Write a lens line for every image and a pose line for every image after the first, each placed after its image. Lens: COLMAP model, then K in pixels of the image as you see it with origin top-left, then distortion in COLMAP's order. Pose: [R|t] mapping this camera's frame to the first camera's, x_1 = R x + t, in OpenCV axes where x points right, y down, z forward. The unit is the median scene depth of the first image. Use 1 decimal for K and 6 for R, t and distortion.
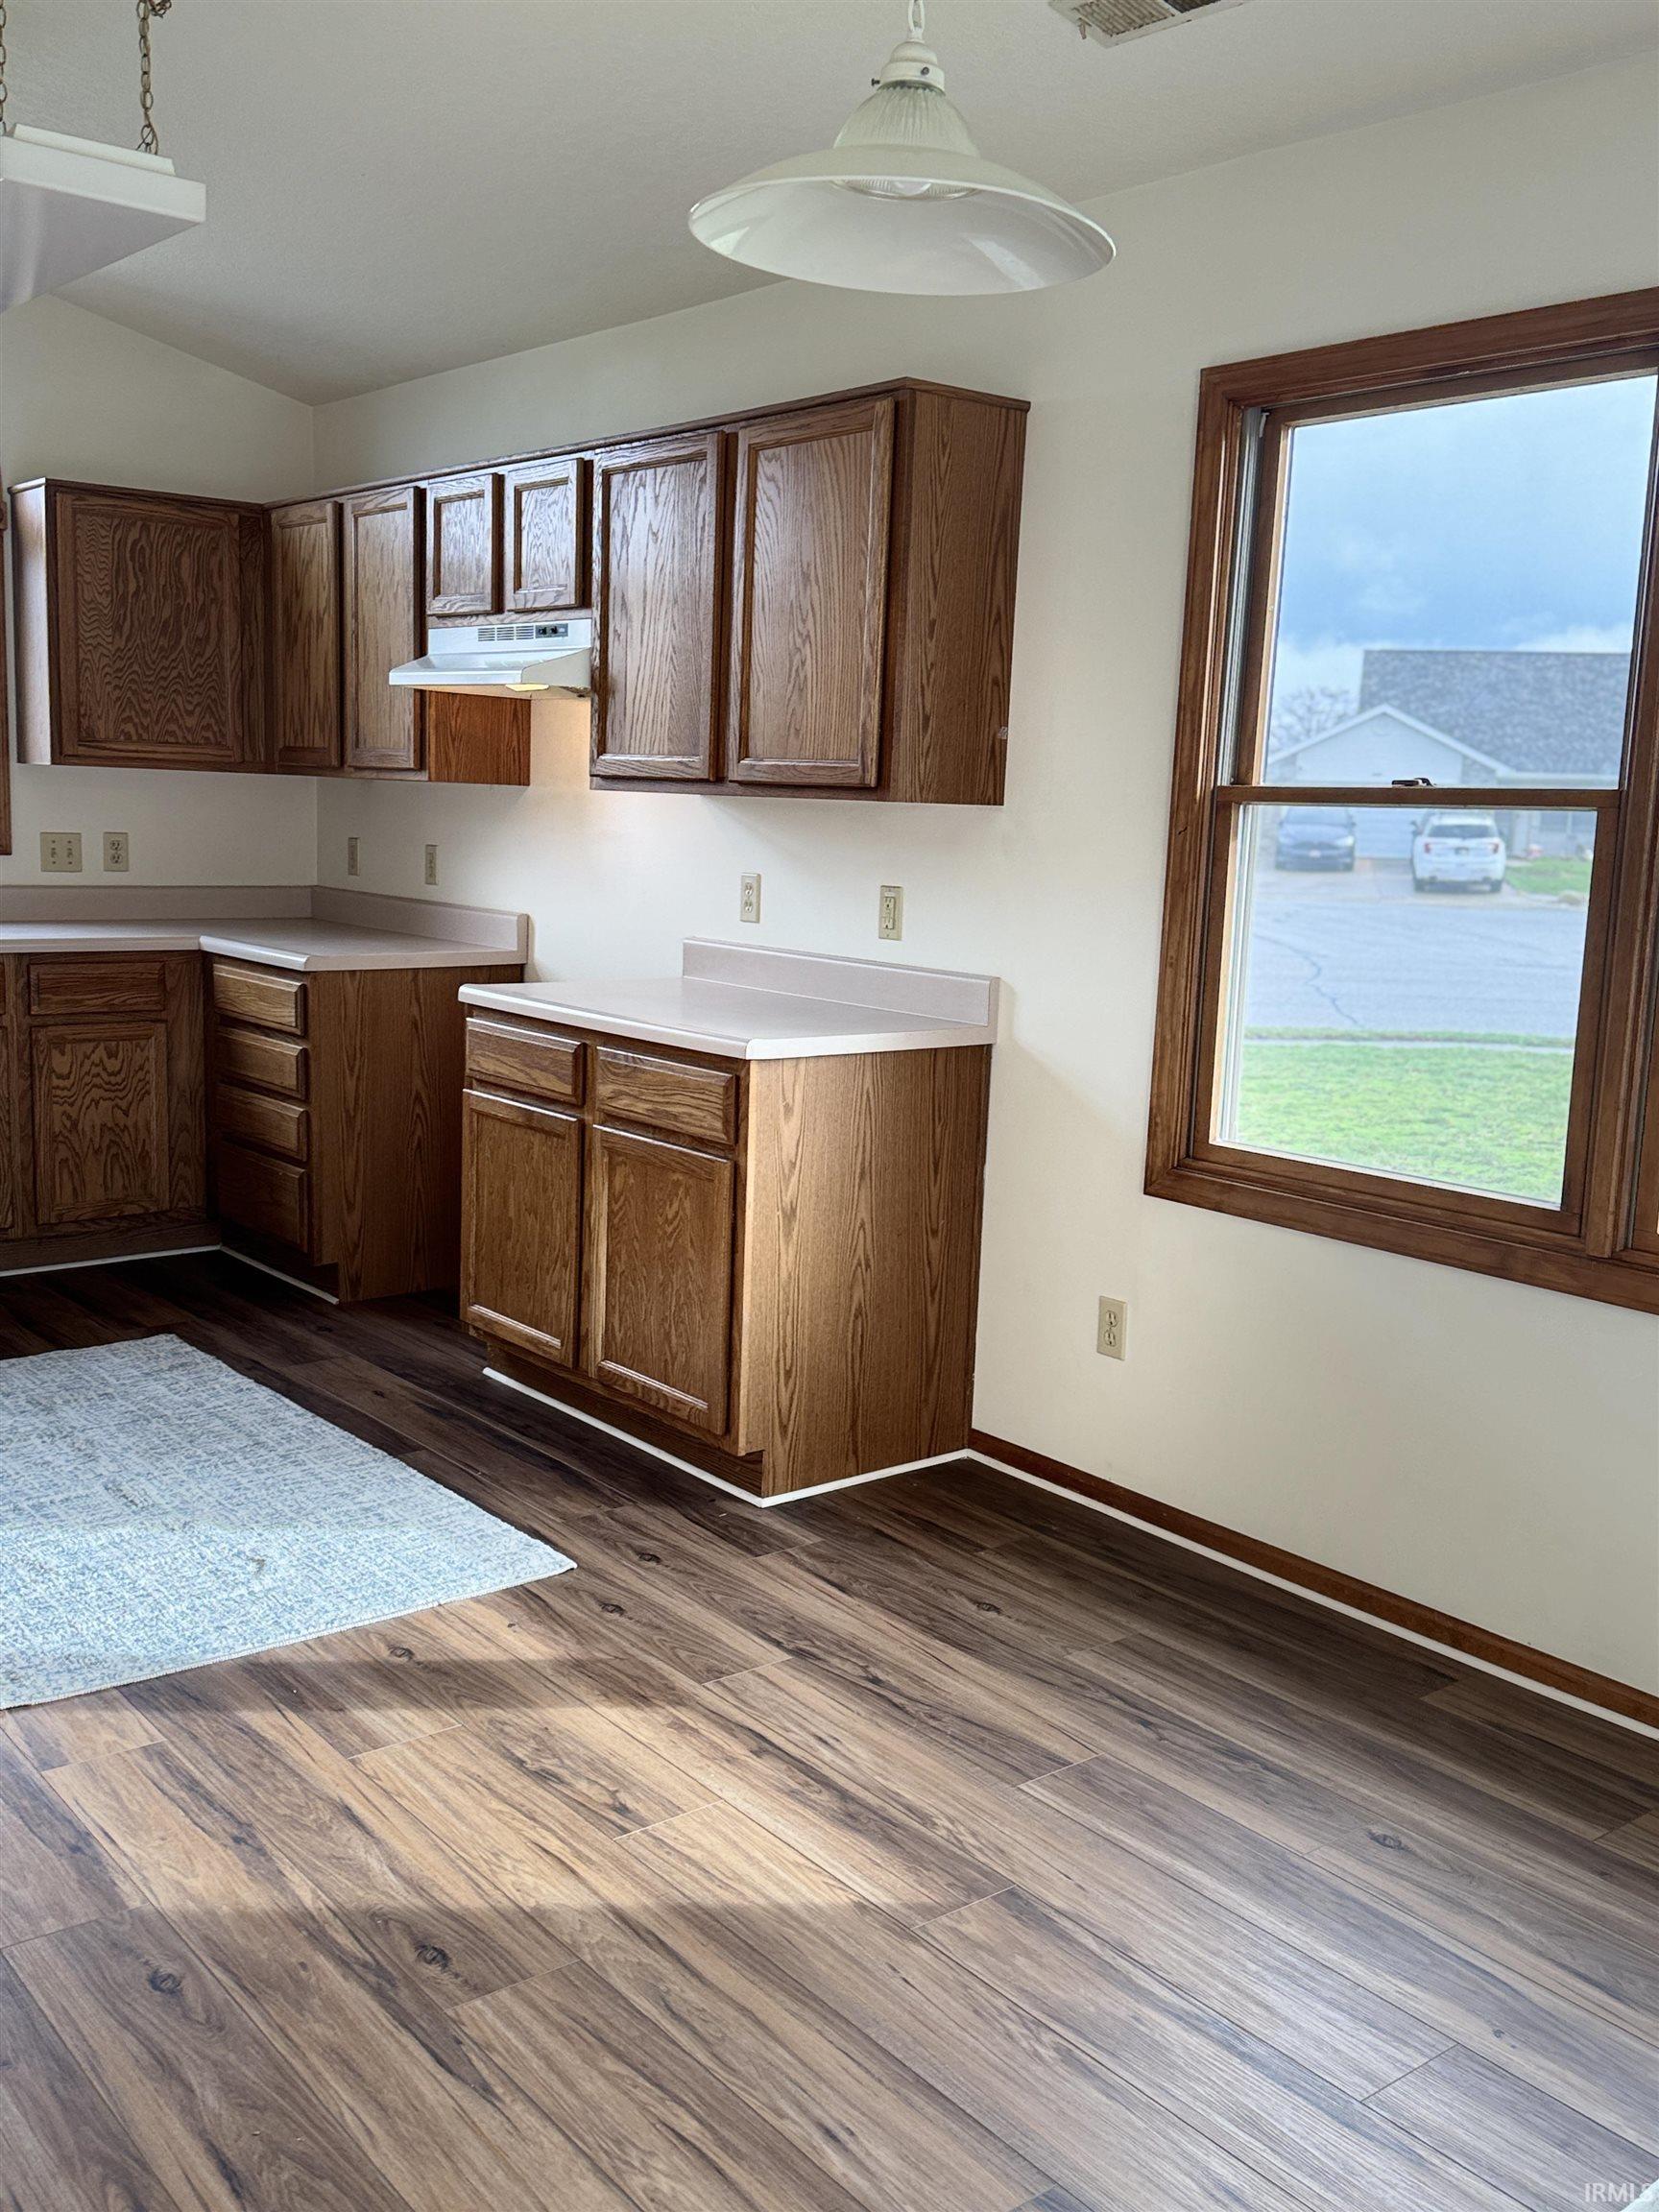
lens RADIAL K [[2048.2, 0, 830.4], [0, 2048.2, 1100.6], [0, 0, 1]] dist [0.212992, -0.476512]
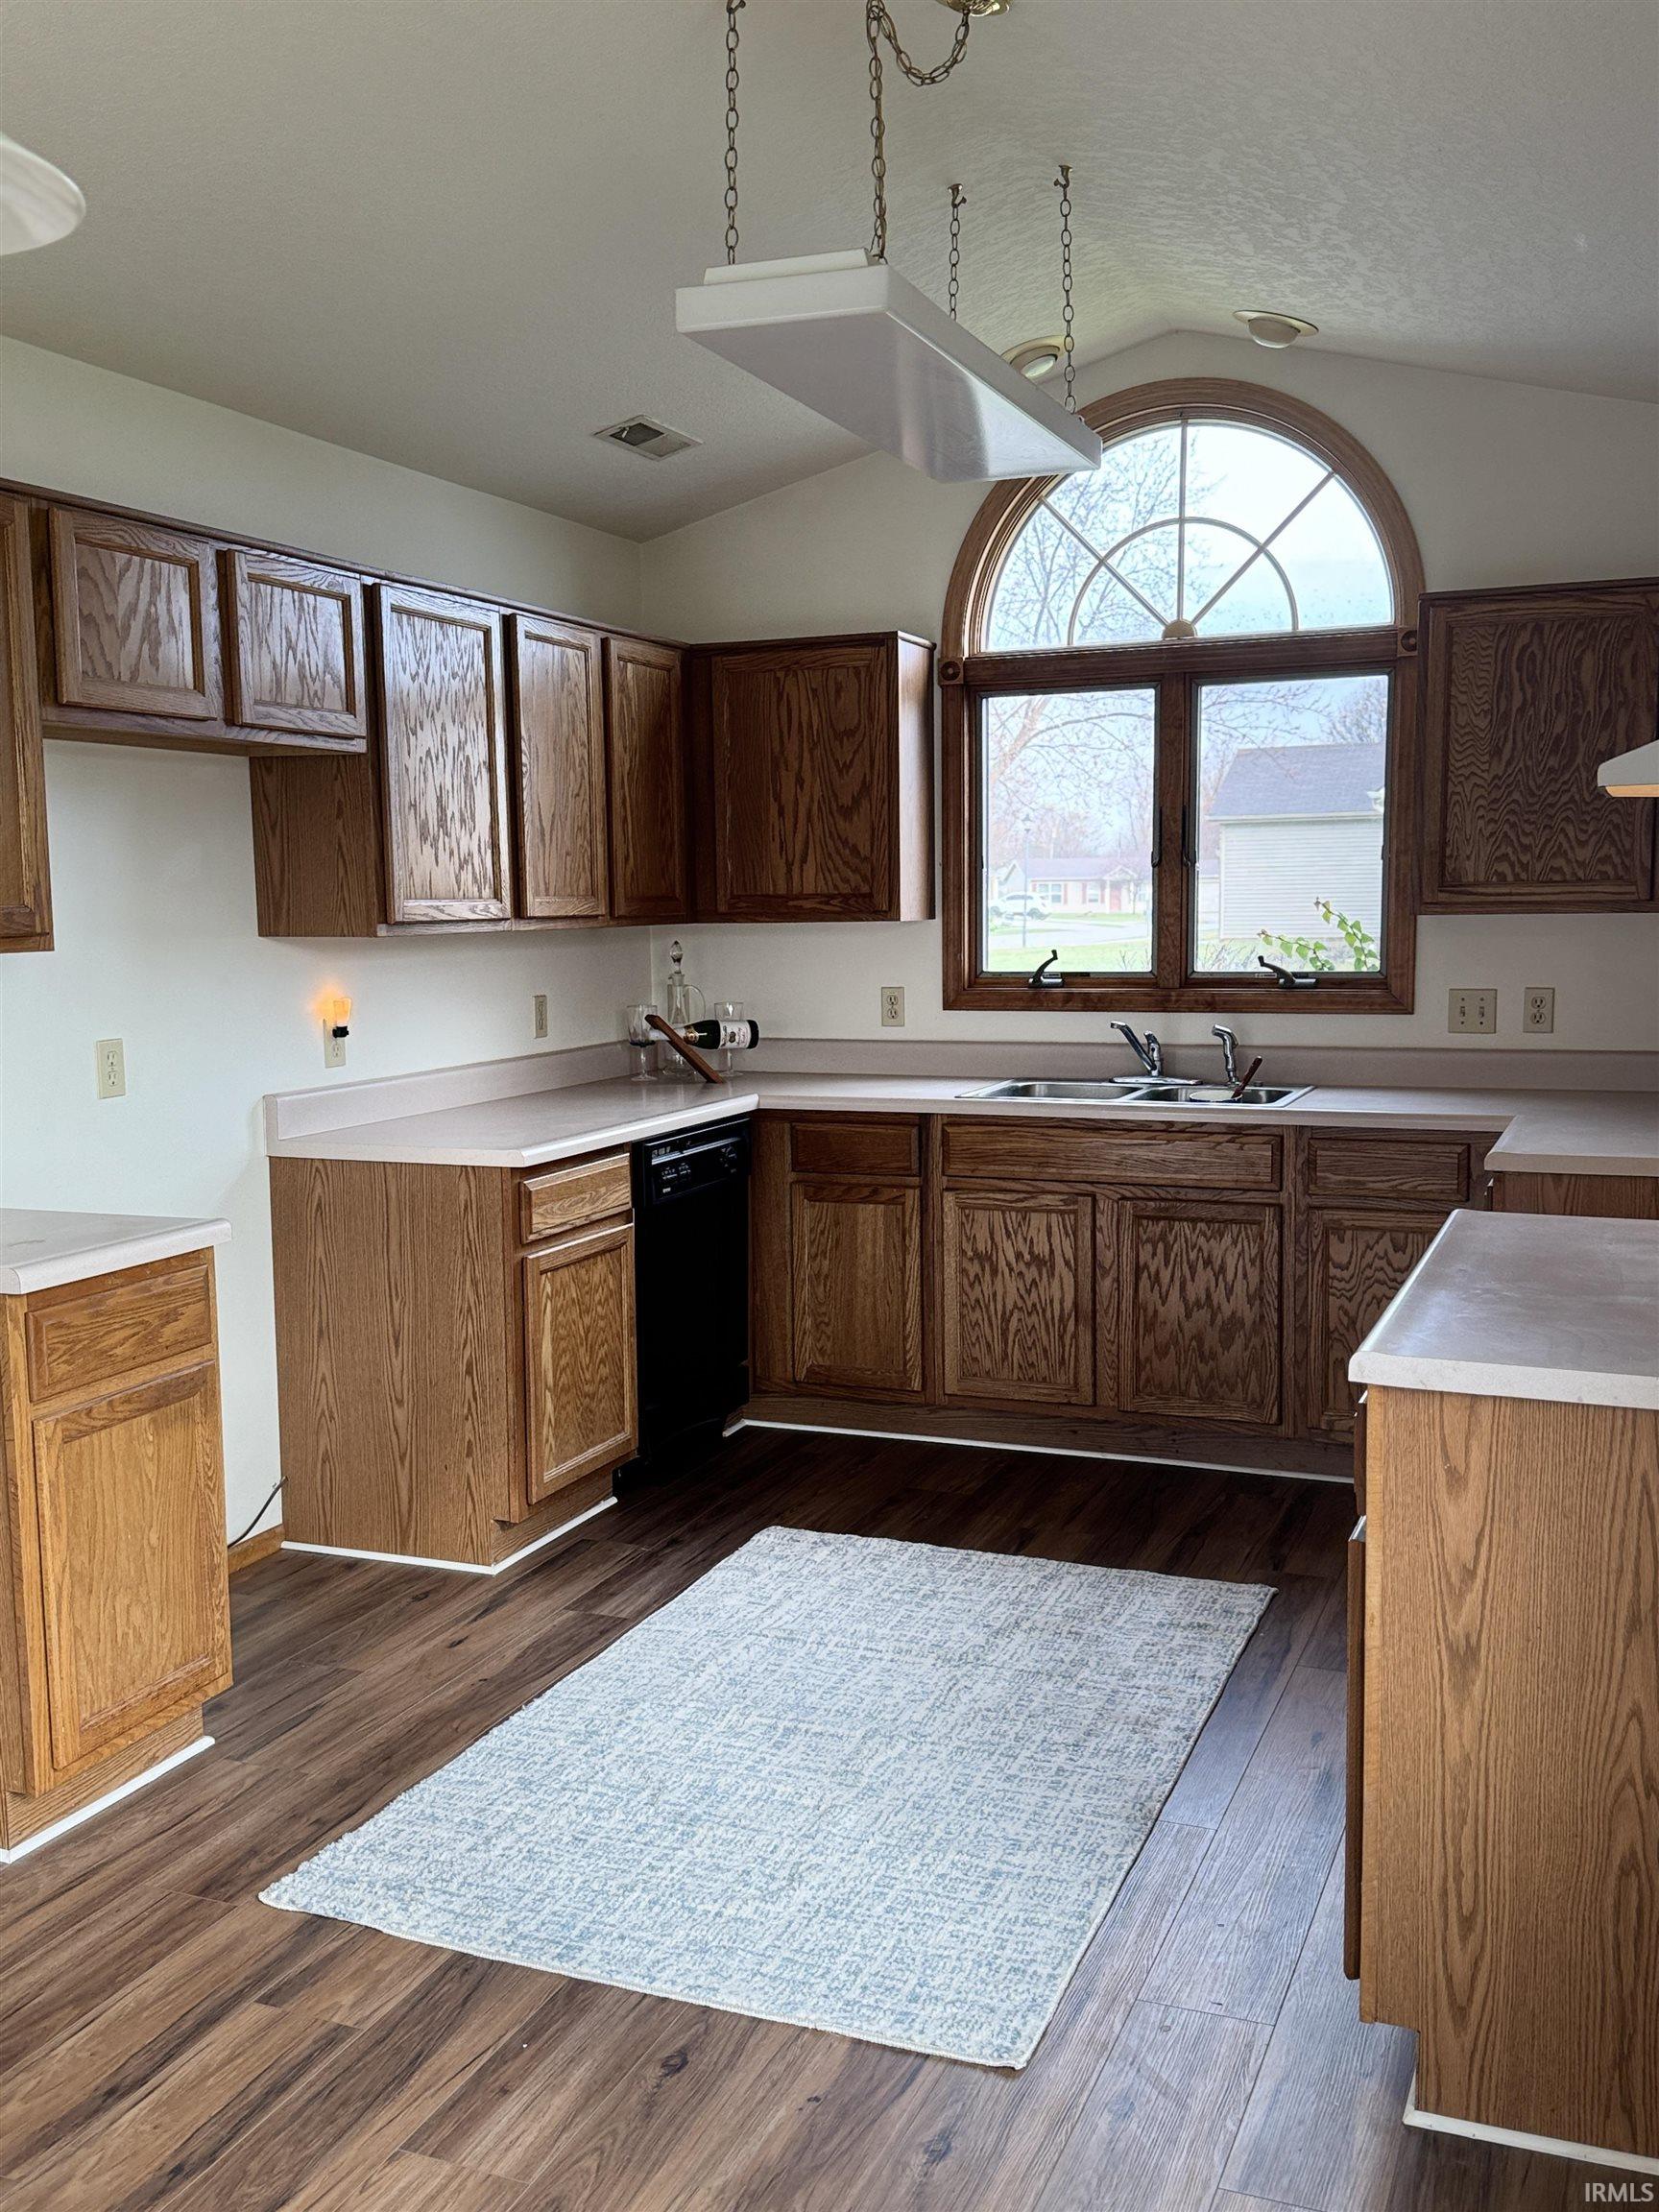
lens RADIAL K [[2052.1, 0, 837.1], [0, 2052.1, 1106.3], [0, 0, 1]] dist [0.187296, -0.377547]
pose [[0.478731, 0.054757, -0.876253, 0.326823], [-0.102029, 0.994761, 0.006420, -0.069087], [0.872013, 0.086330, 0.481809, 0.422207]]
